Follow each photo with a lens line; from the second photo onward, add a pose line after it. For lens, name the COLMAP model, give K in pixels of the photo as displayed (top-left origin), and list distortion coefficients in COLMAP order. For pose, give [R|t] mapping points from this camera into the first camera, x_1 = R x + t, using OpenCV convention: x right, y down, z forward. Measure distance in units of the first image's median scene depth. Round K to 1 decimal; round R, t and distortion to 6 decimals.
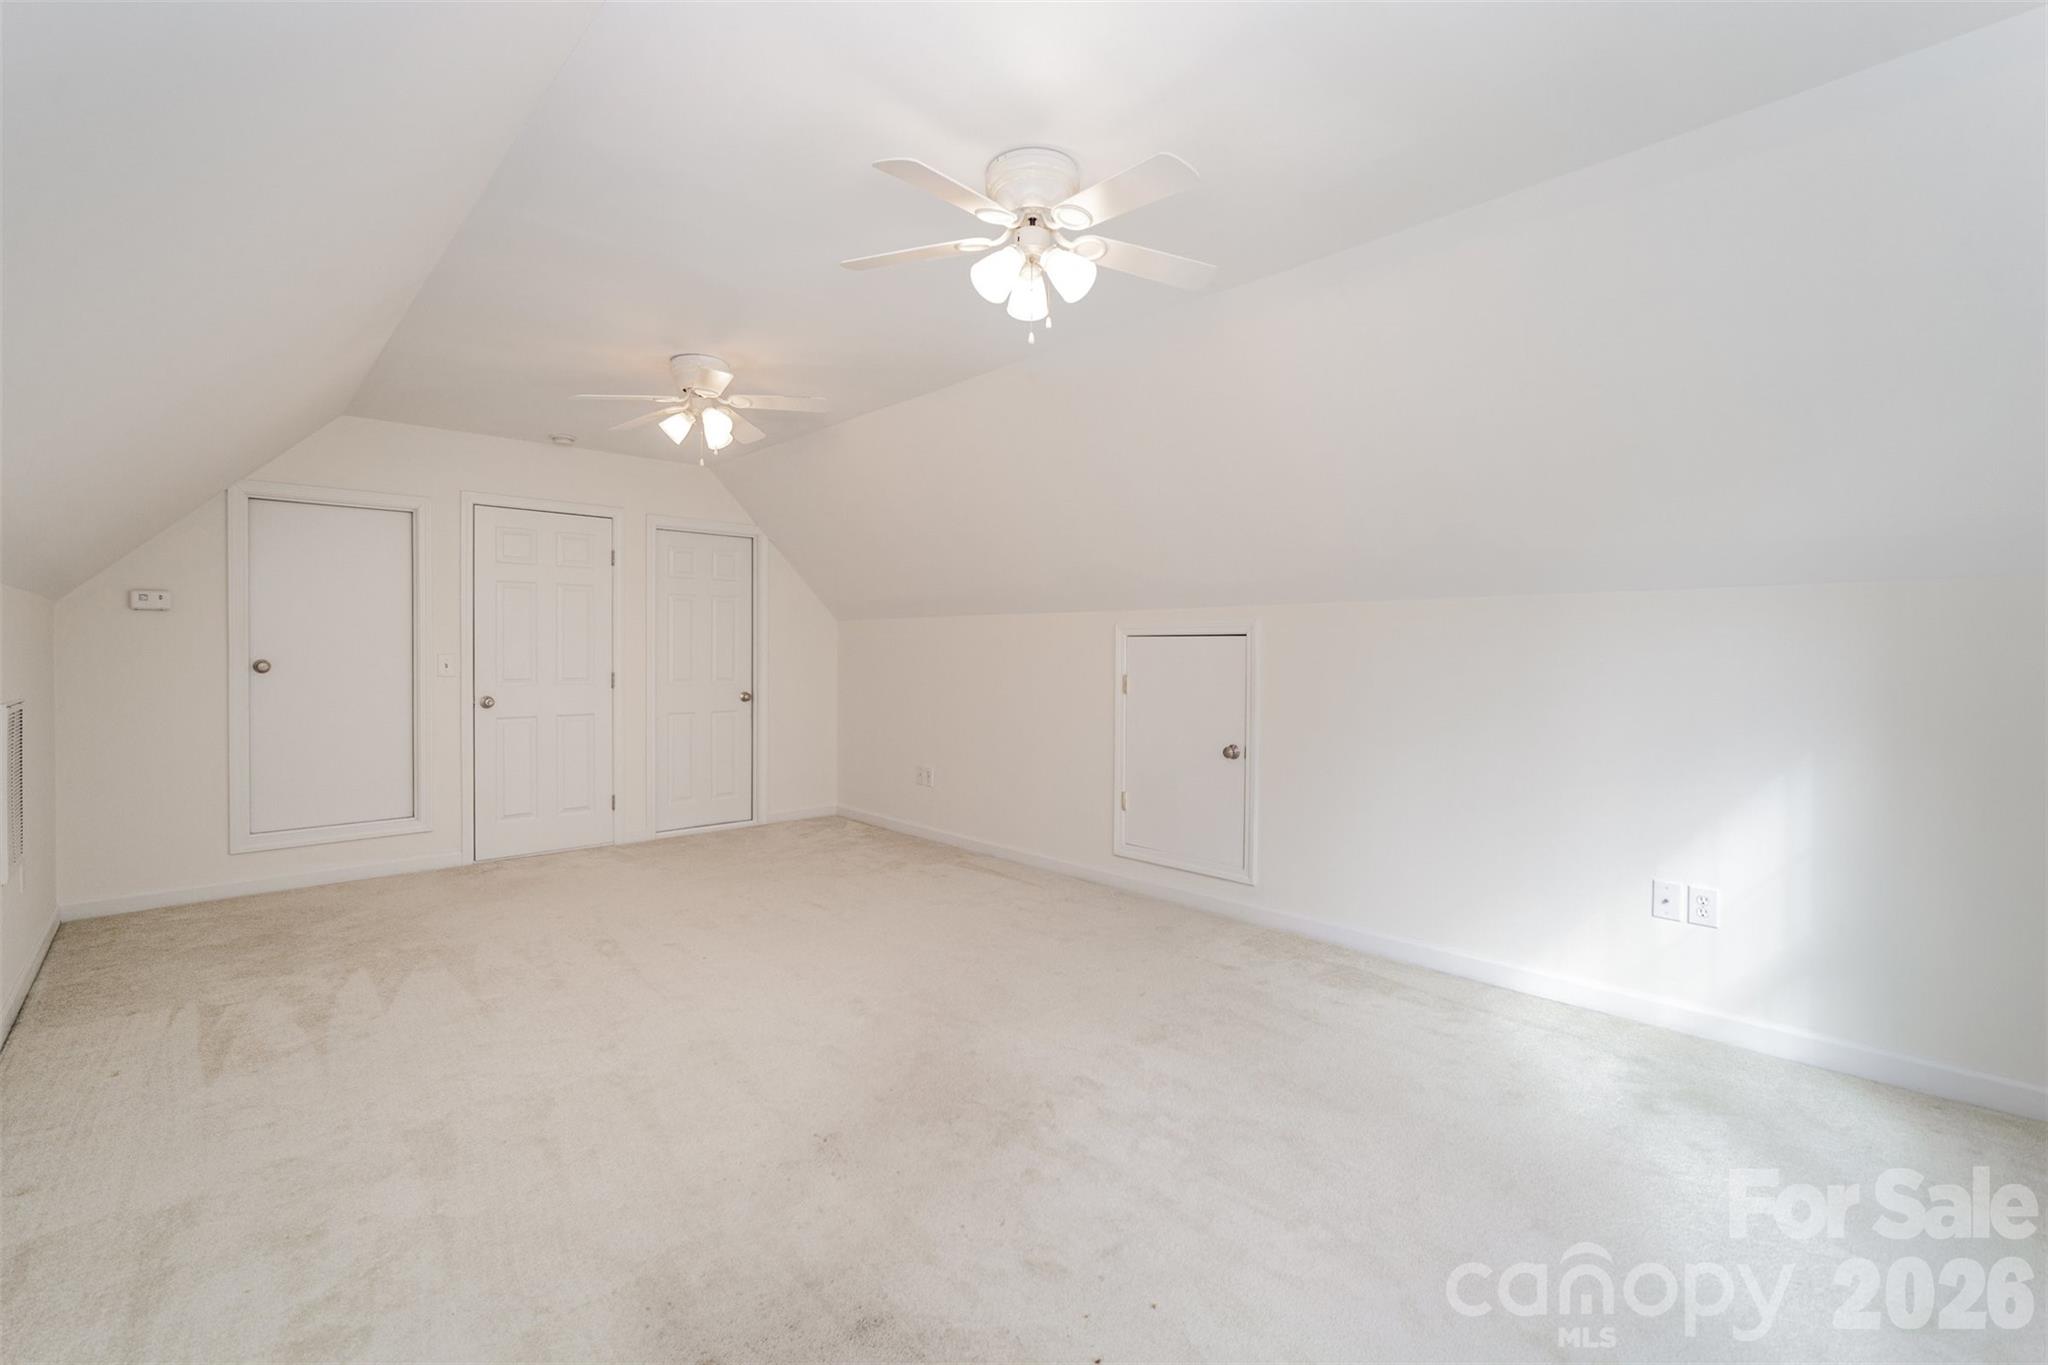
lens RADIAL K [[890.1, 0, 1024.2], [0, 890.1, 659.3], [0, 0, 1]] dist [-0.024292, 0.011642]
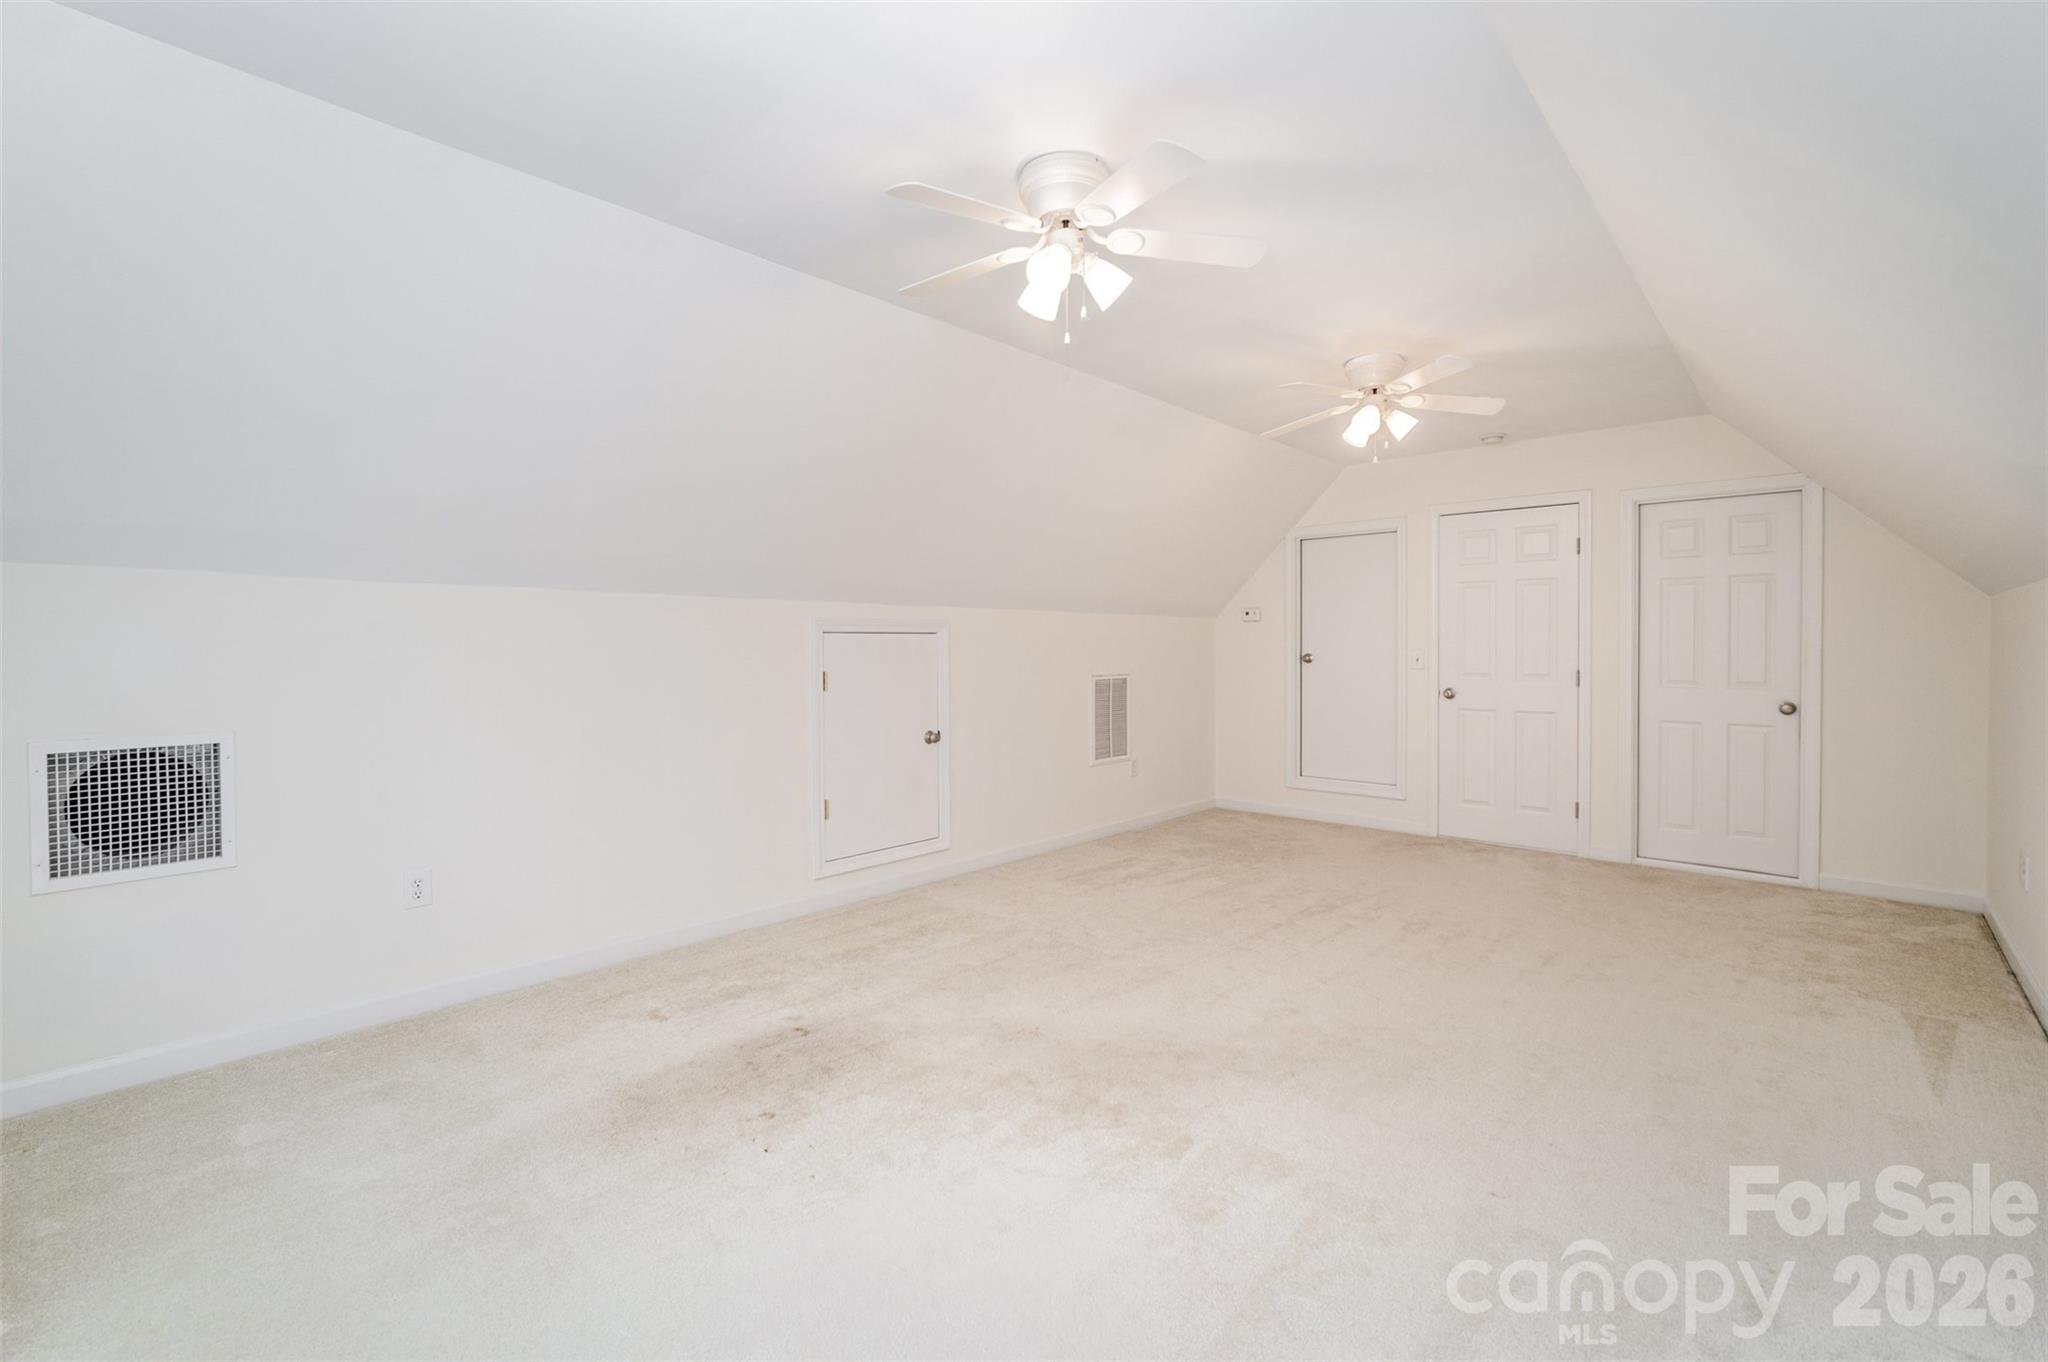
lens RADIAL K [[890.1, 0, 1024.2], [0, 890.1, 657.8], [0, 0, 1]] dist [-0.024292, 0.011642]
pose [[0.077855, 0.008858, -0.996925, 0.433036], [-0.006520, 0.999944, 0.008376, -0.001752], [0.996943, 0.005847, 0.077909, 0.369938]]
